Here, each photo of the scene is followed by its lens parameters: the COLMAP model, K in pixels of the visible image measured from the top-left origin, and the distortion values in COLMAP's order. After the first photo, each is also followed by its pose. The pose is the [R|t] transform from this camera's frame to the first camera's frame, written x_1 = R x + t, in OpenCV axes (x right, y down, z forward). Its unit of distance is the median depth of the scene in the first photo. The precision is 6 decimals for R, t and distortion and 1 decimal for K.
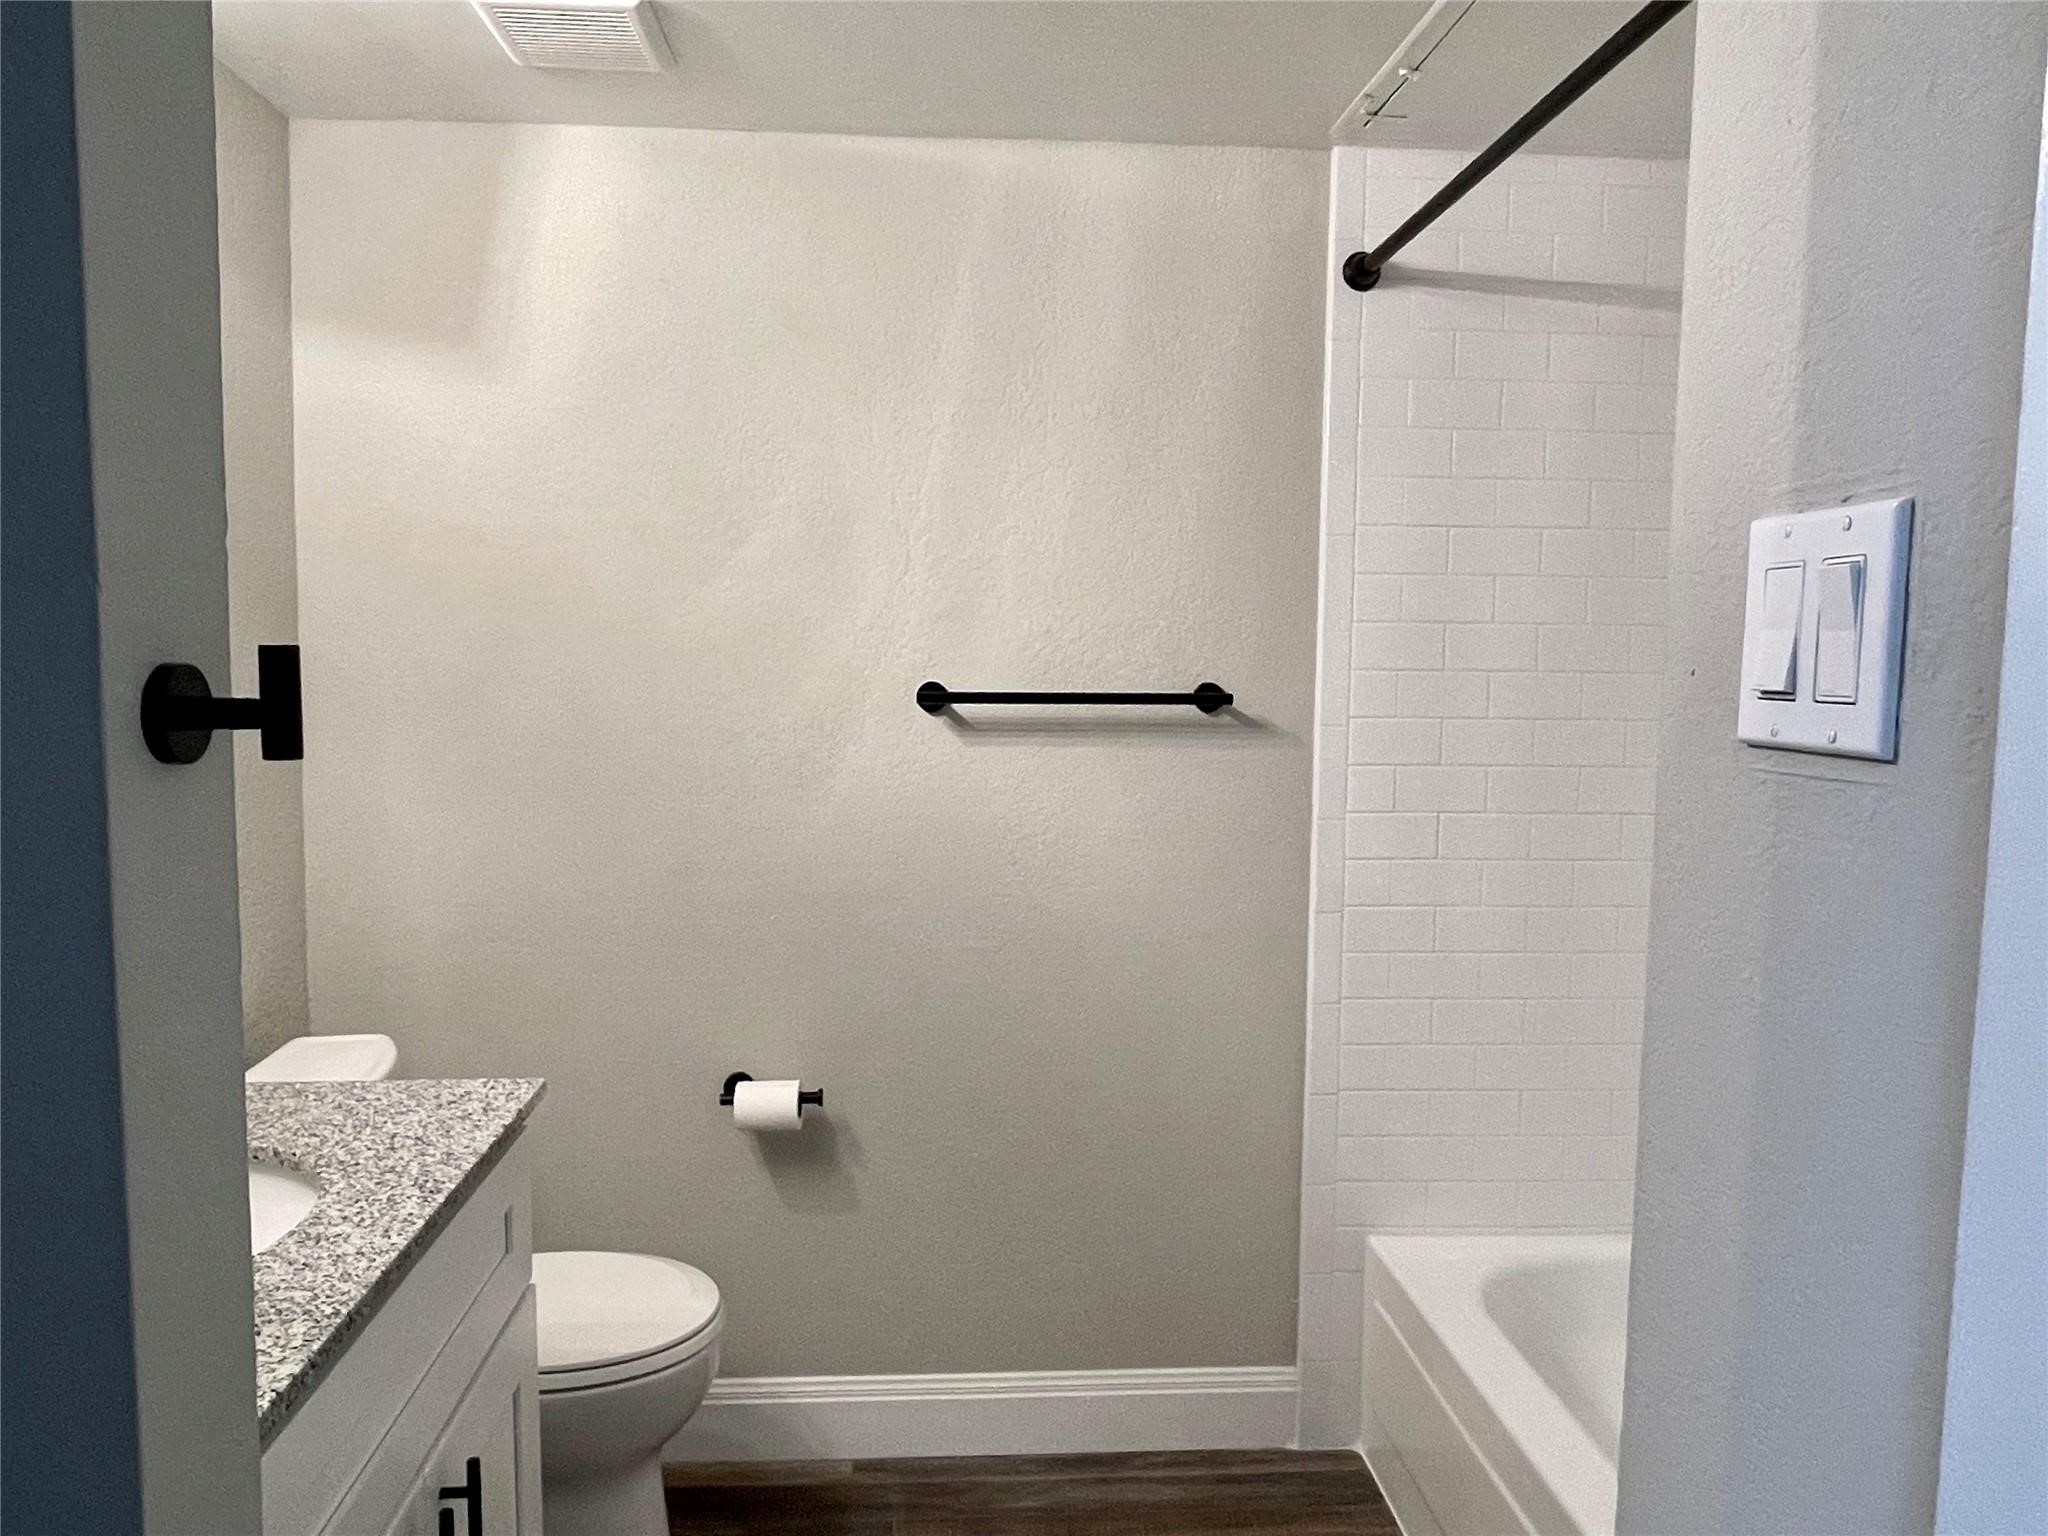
lens RADIAL K [[1444.5, 0, 1018.6], [0, 1444.5, 771.2], [0, 0, 1]] dist [0.043033, -0.089974]
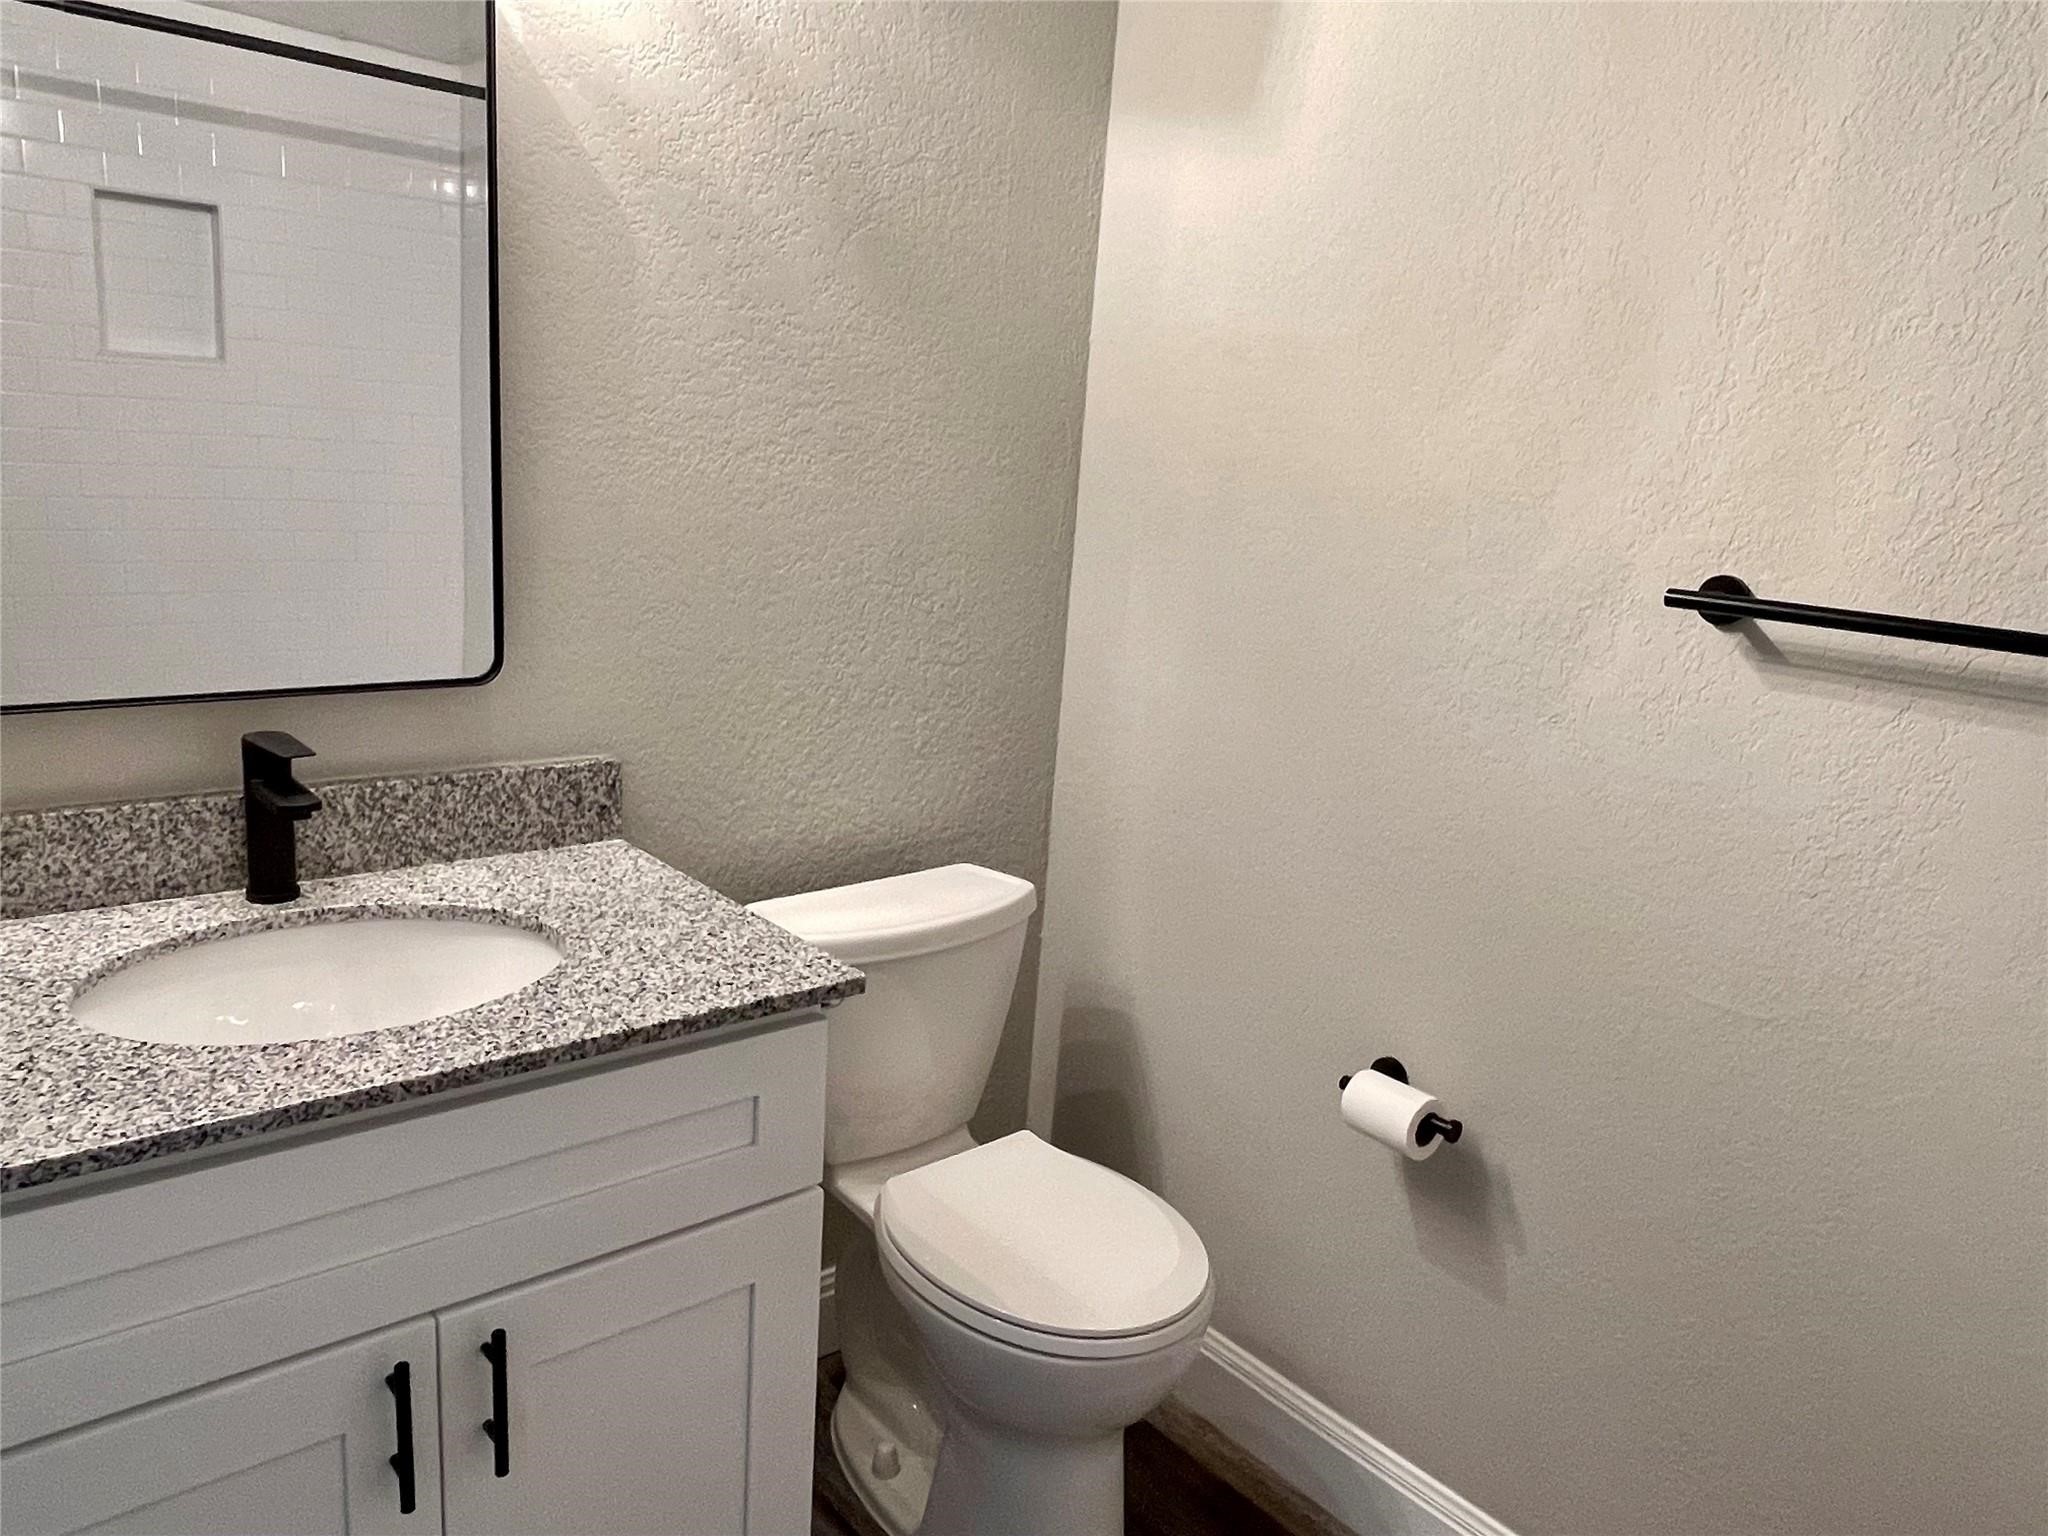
lens RADIAL K [[1444.5, 0, 1018.6], [0, 1444.5, 771.2], [0, 0, 1]] dist [0.043033, -0.089974]
pose [[0.605375, 0.208622, -0.768113, 0.253785], [-0.135180, 0.977967, 0.159079, -0.038355], [0.784377, 0.007531, 0.620239, 0.379094]]
